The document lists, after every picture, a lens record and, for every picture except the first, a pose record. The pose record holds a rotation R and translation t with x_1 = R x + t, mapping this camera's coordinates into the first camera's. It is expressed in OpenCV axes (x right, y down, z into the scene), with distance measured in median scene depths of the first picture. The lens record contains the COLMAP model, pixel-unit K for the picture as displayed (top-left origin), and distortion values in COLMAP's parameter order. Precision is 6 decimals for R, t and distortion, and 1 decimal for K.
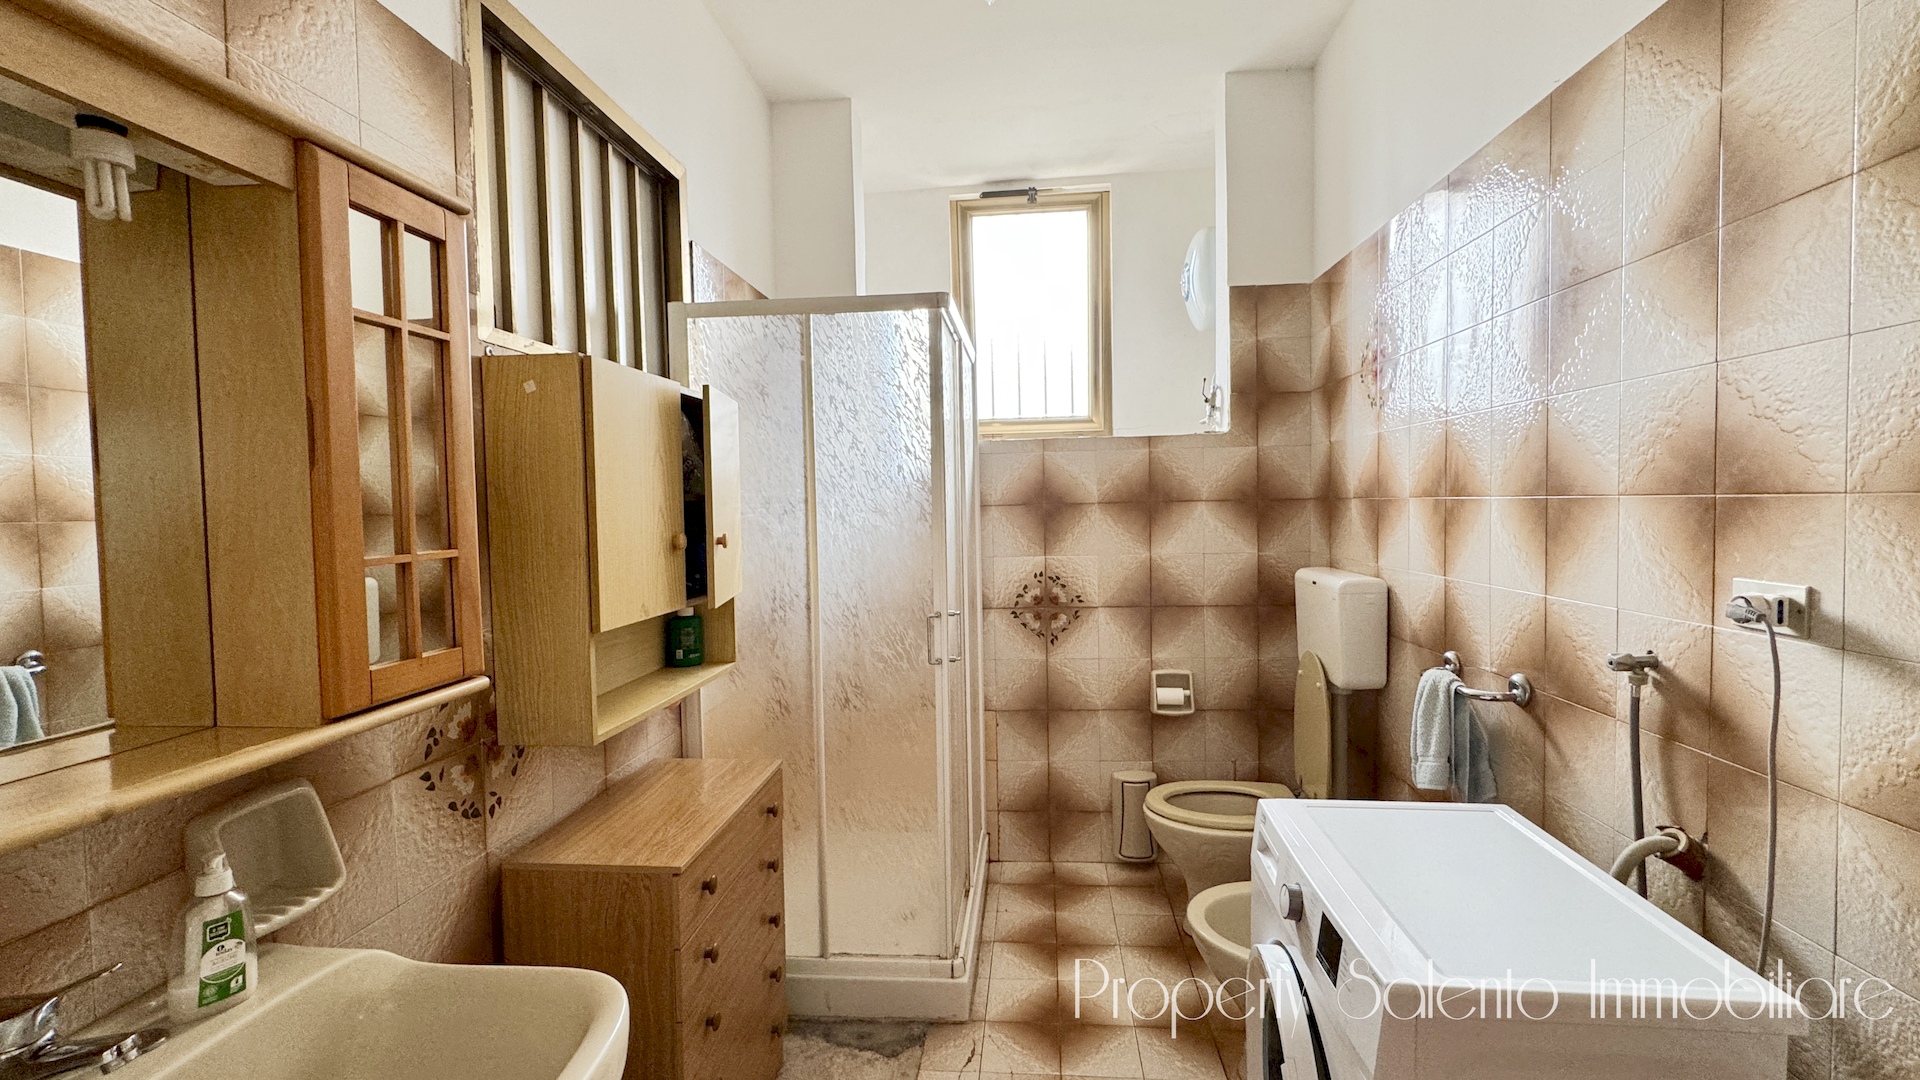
lens RADIAL K [[808.1, 0, 955.2], [0, 808.1, 536.2], [0, 0, 1]] dist [-0.000008, 0.000820]
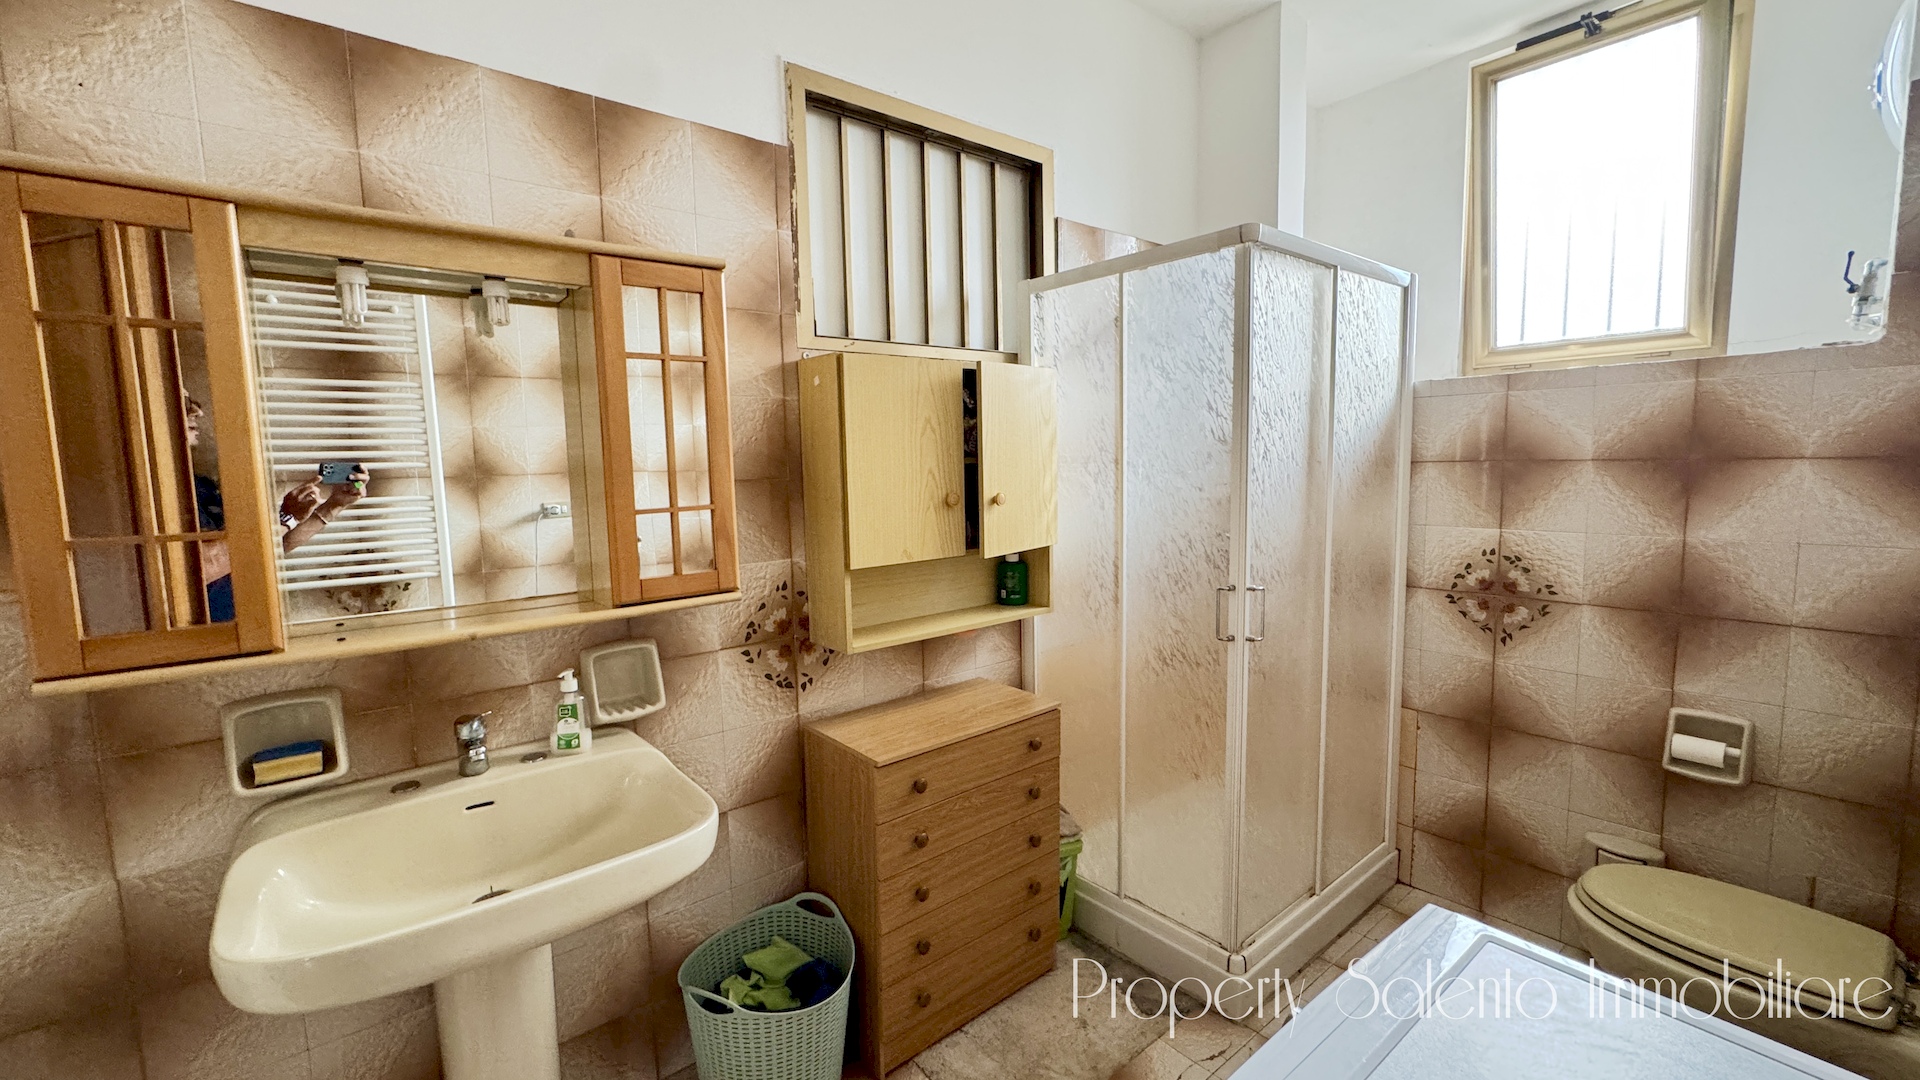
lens RADIAL K [[774.8, 0, 957.5], [0, 774.8, 535.2], [0, 0, 1]] dist [-0.002212, 0.001055]
pose [[0.708537, 0.077293, -0.701428, 0.363263], [-0.021180, 0.995865, 0.088343, -0.032122], [0.705356, -0.047738, 0.707244, 0.163338]]
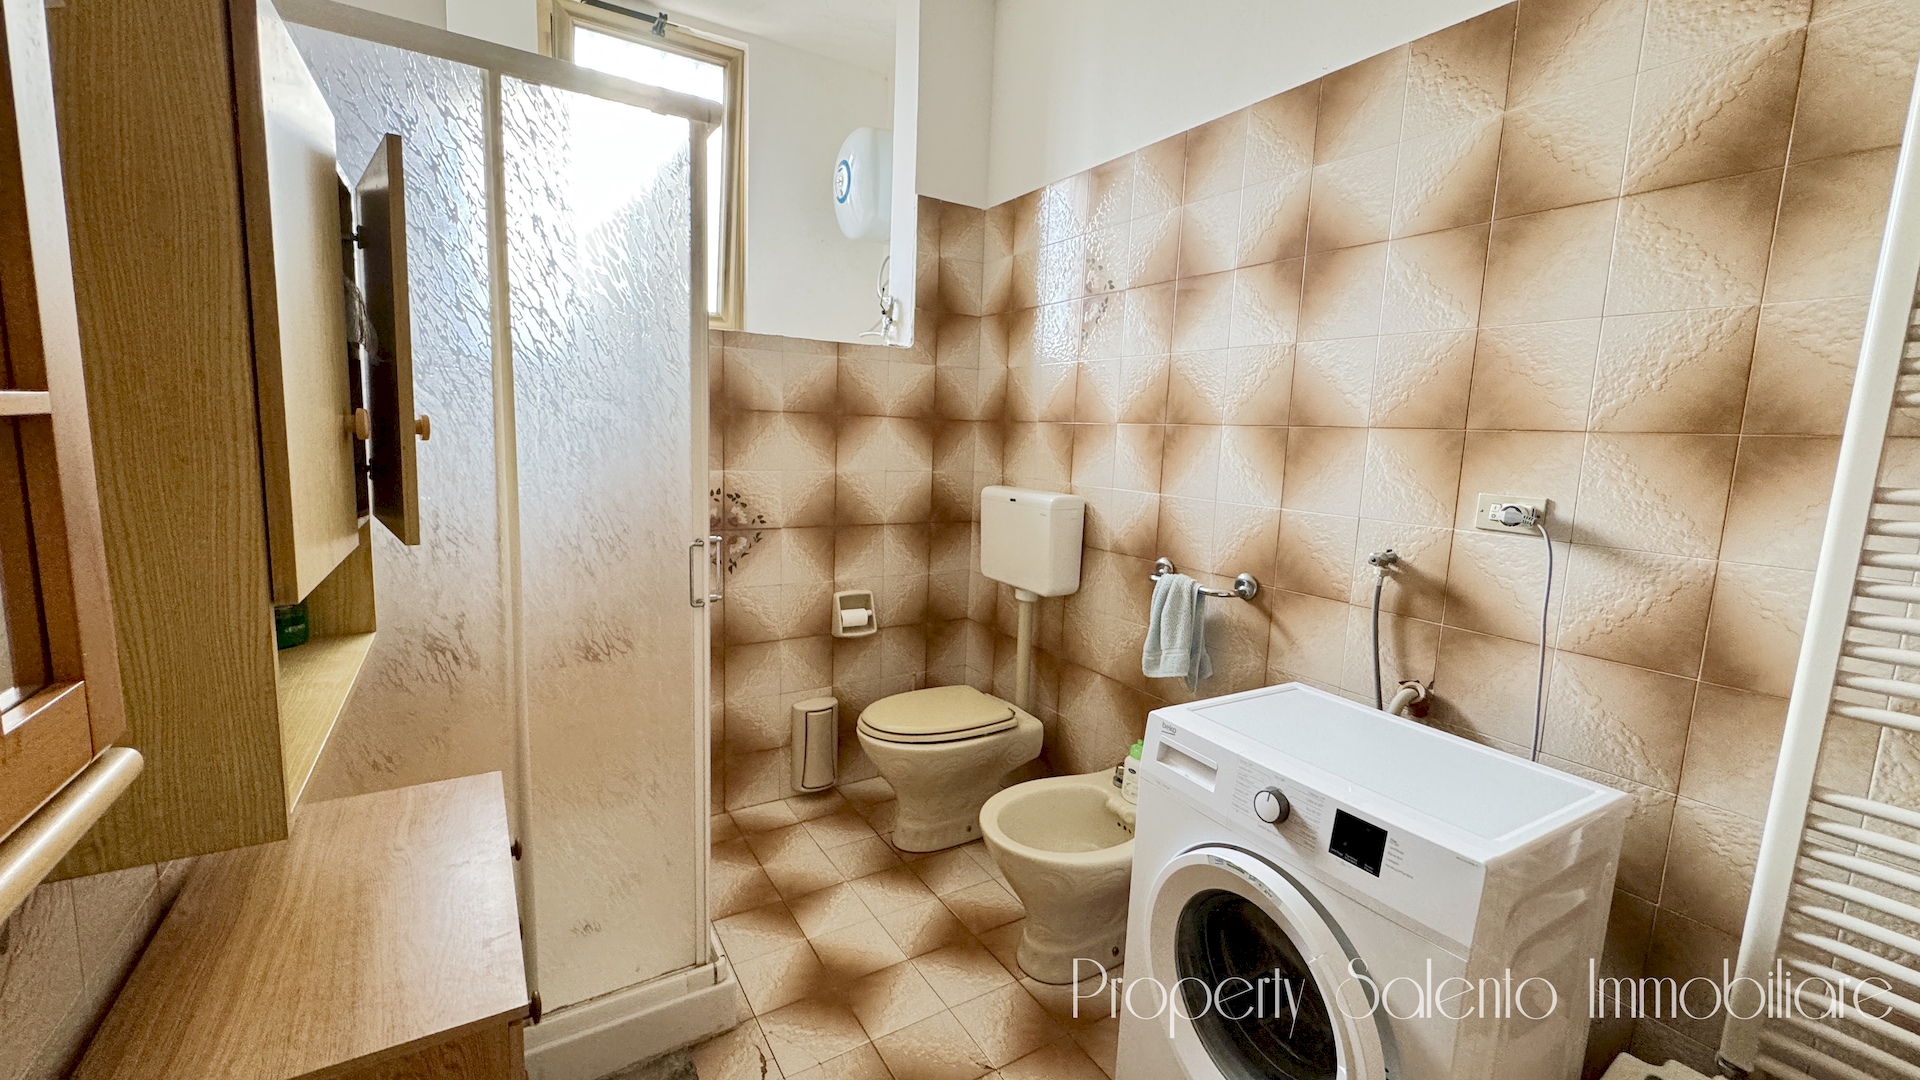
lens RADIAL K [[774.8, 0, 956.8], [0, 774.8, 536.9], [0, 0, 1]] dist [-0.002212, 0.001055]
pose [[0.792262, -0.031283, 0.609379, -0.270937], [-0.030238, 0.995445, 0.090416, 0.018410], [-0.609432, -0.090059, 0.787707, 0.273072]]
